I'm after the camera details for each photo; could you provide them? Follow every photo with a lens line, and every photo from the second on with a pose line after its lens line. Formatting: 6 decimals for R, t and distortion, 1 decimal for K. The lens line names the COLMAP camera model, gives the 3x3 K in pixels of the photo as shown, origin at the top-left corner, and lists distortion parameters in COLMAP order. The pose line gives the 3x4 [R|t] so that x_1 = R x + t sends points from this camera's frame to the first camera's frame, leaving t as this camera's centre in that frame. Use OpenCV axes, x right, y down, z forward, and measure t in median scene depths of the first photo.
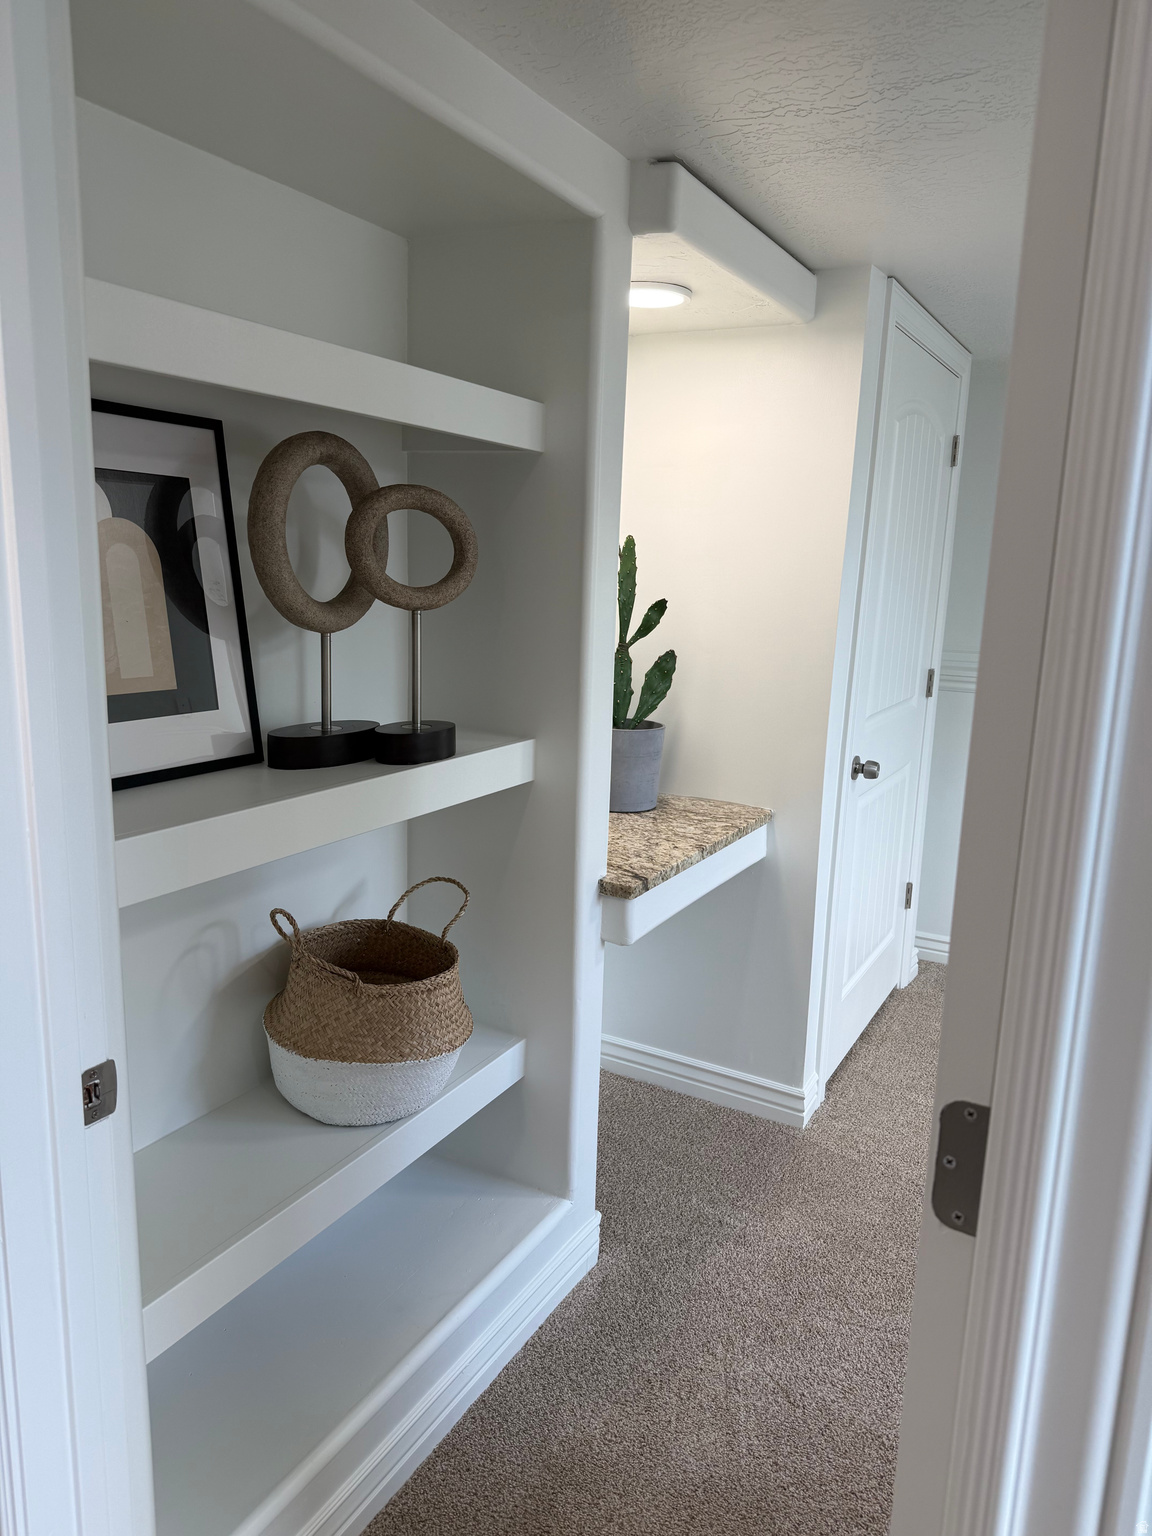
lens RADIAL K [[1079.4, 0, 576.0], [0, 1079.4, 768.0], [0, 0, 1]] dist [-0.000627, -0.000257]
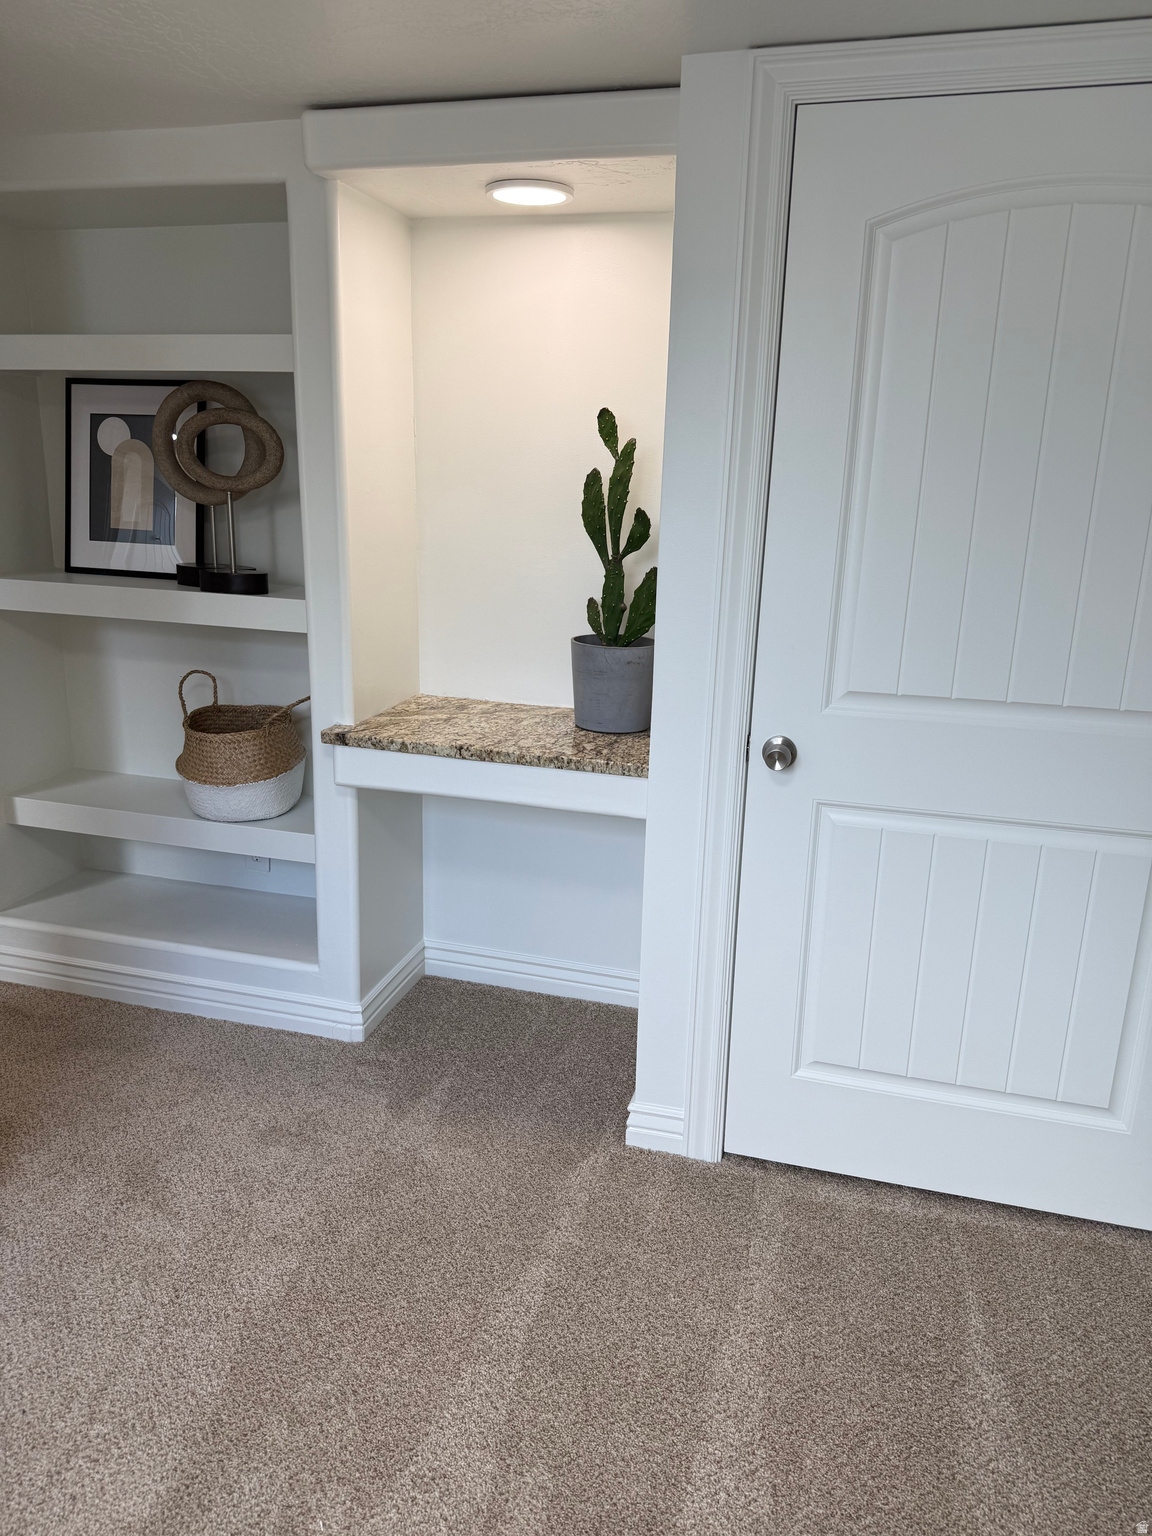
lens RADIAL K [[1079.4, 0, 576.0], [0, 1079.4, 768.0], [0, 0, 1]] dist [-0.000627, -0.000257]
pose [[0.236780, 0.242987, -0.940687, 0.987038], [-0.200698, 0.959570, 0.197347, -0.115312], [0.950608, 0.142066, 0.275974, 0.728181]]
